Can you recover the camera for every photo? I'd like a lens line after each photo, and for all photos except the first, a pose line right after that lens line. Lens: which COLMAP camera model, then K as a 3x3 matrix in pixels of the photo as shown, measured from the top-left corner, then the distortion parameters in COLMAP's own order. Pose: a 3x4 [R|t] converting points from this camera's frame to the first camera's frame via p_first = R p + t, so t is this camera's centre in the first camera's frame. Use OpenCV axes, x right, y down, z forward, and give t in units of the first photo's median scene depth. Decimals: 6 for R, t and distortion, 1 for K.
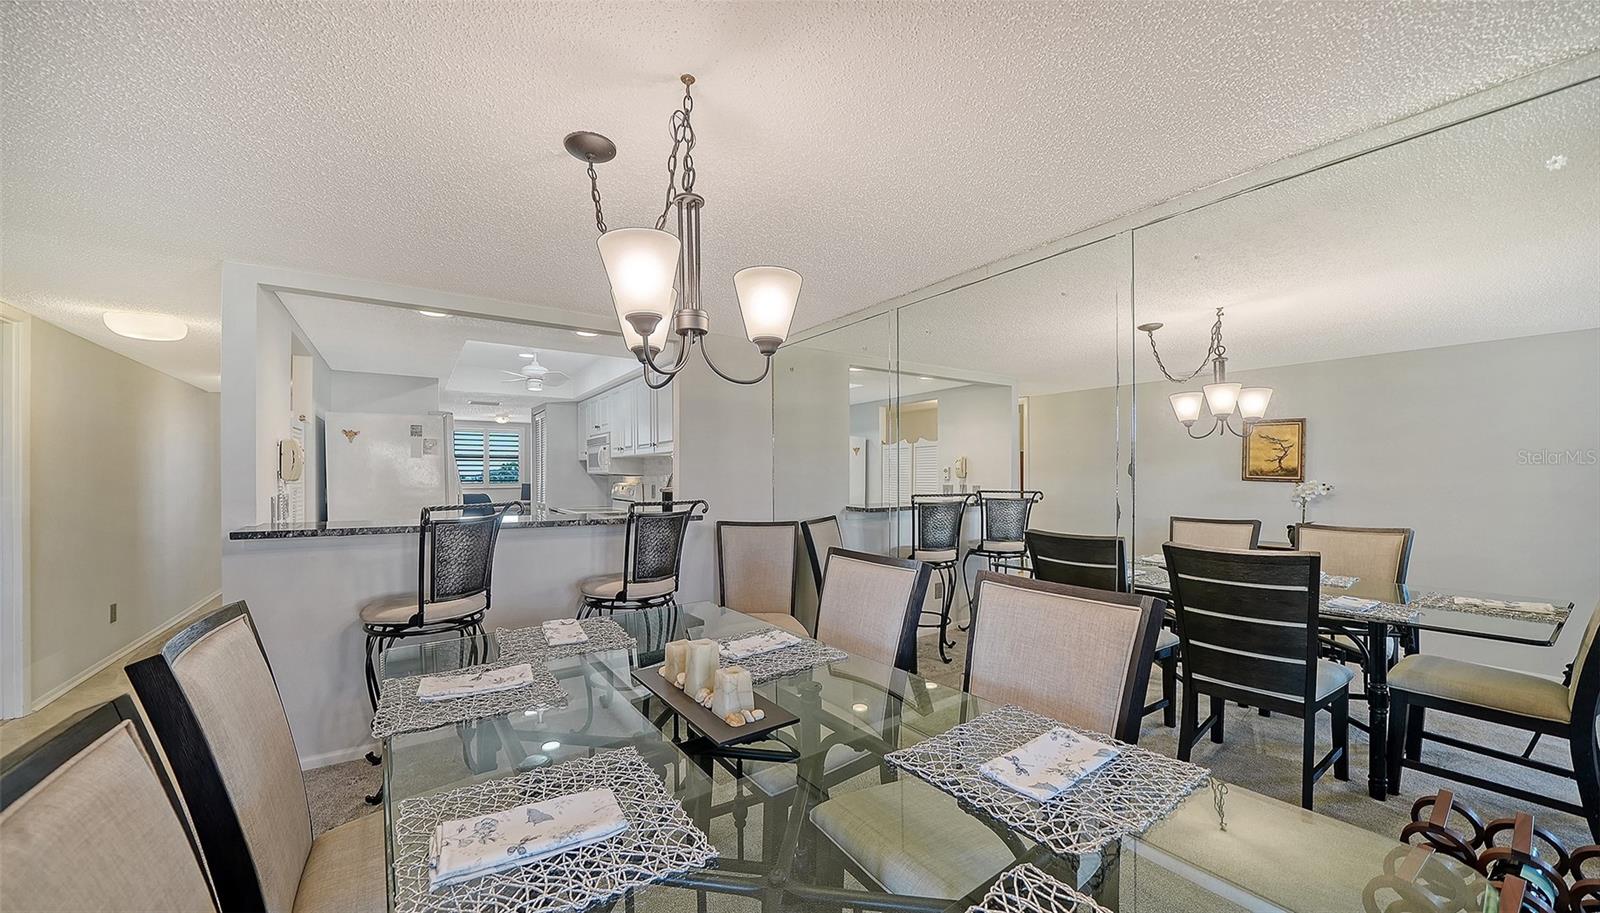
lens RADIAL K [[564.9, 0, 789.8], [0, 564.9, 475.3], [0, 0, 1]] dist [-0.001382, -0.000253]
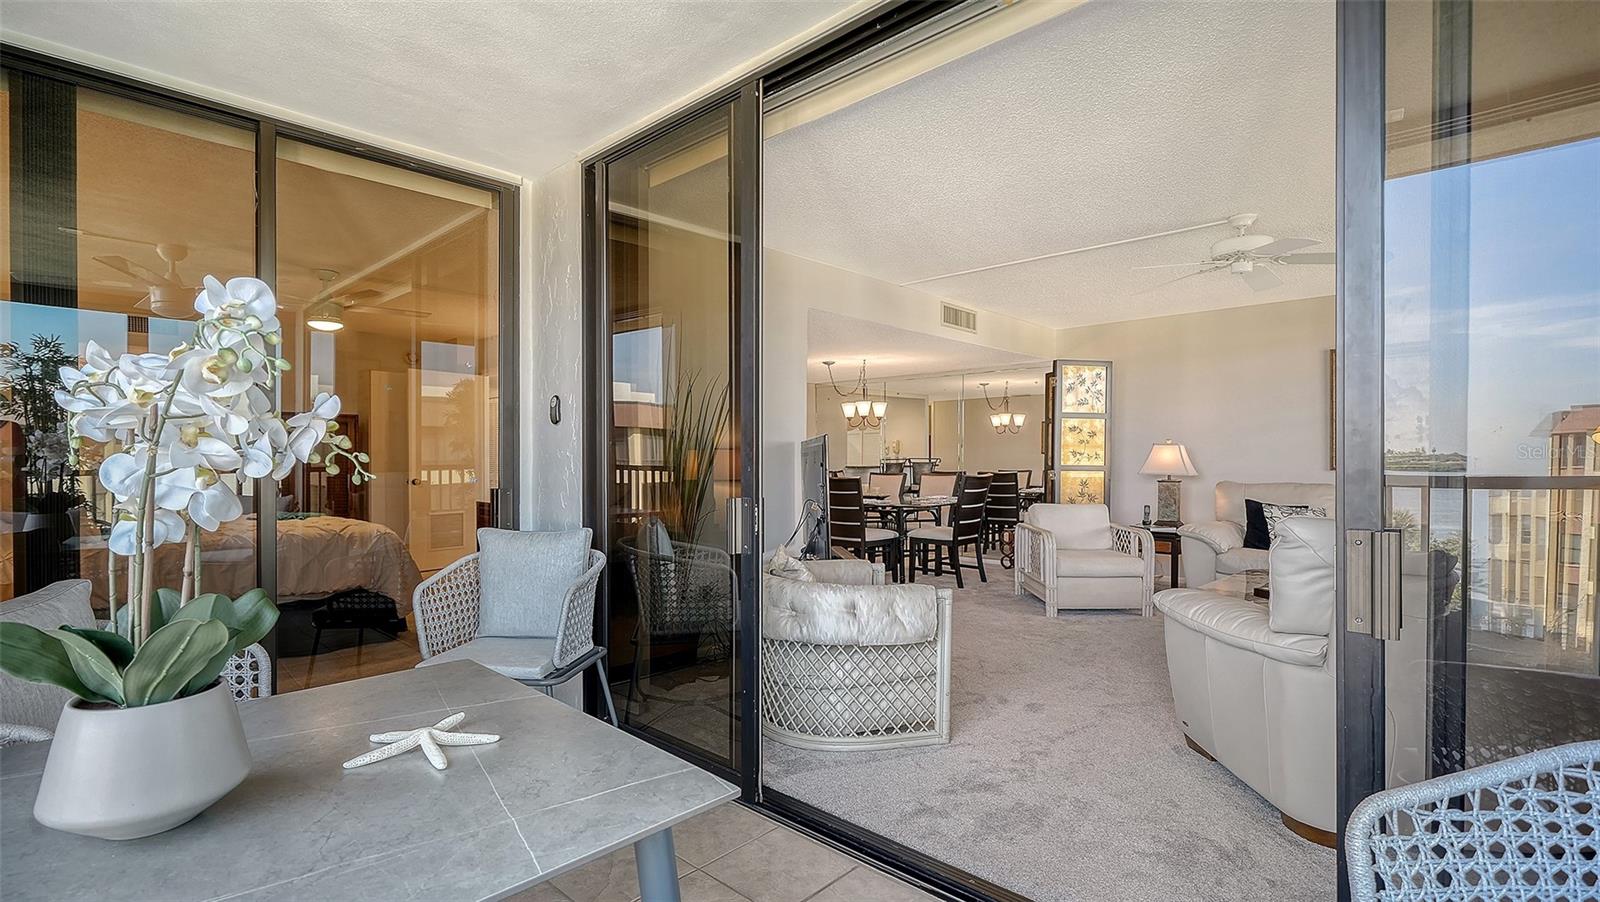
lens RADIAL K [[736.8, 0, 795.9], [0, 736.8, 479.5], [0, 0, 1]] dist [-0.001127, 0.000414]
pose [[0.977712, -0.007576, 0.209812, -0.569321], [0.001509, 0.999576, 0.029063, 0.026159], [-0.209944, -0.028099, 0.977310, -1.370221]]
